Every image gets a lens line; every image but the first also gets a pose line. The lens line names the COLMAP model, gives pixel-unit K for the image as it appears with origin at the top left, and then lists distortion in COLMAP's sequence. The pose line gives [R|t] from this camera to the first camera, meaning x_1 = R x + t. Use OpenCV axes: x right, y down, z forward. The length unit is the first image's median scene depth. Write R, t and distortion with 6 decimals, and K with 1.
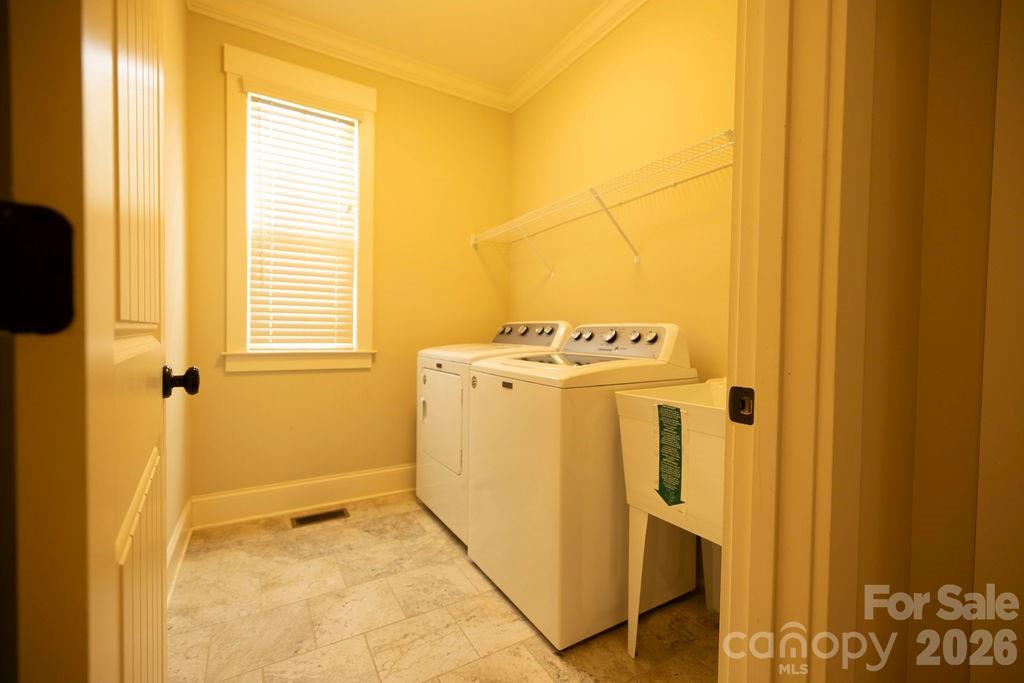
lens RADIAL K [[431.2, 0, 507.9], [0, 431.2, 340.5], [0, 0, 1]] dist [0.003810, 0.000423]
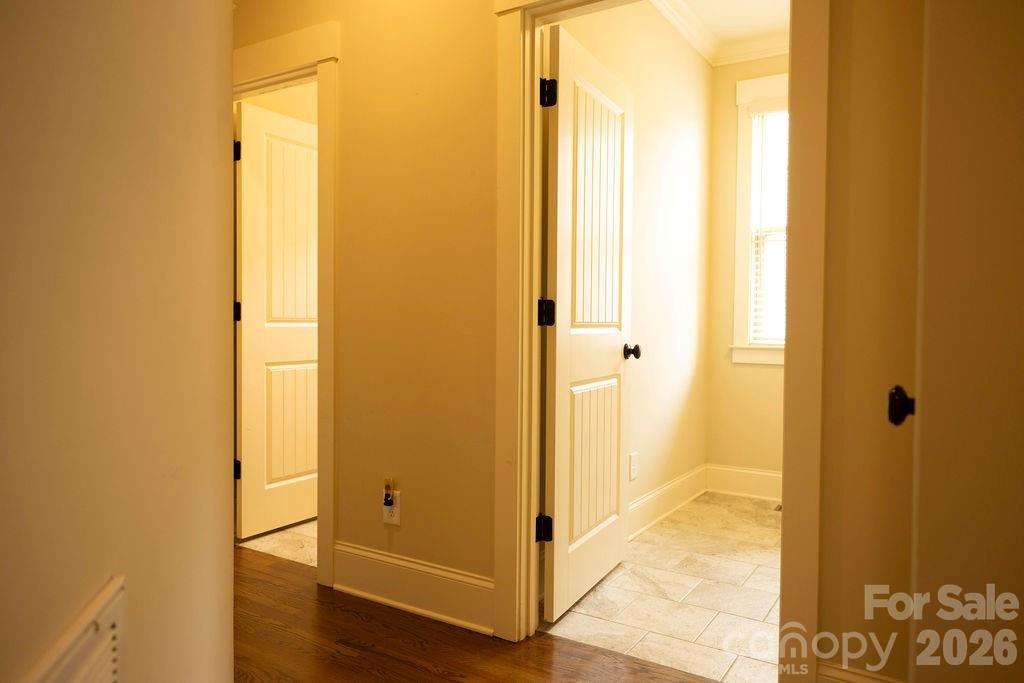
lens RADIAL K [[683.1, 0, 508.0], [0, 683.1, 340.5], [0, 0, 1]] dist [0.000613, 0.002179]
pose [[0.454871, 0.020057, -0.890332, 0.808171], [-0.024285, 0.999654, 0.010113, 0.011830], [0.890226, 0.017021, 0.455200, -0.425534]]
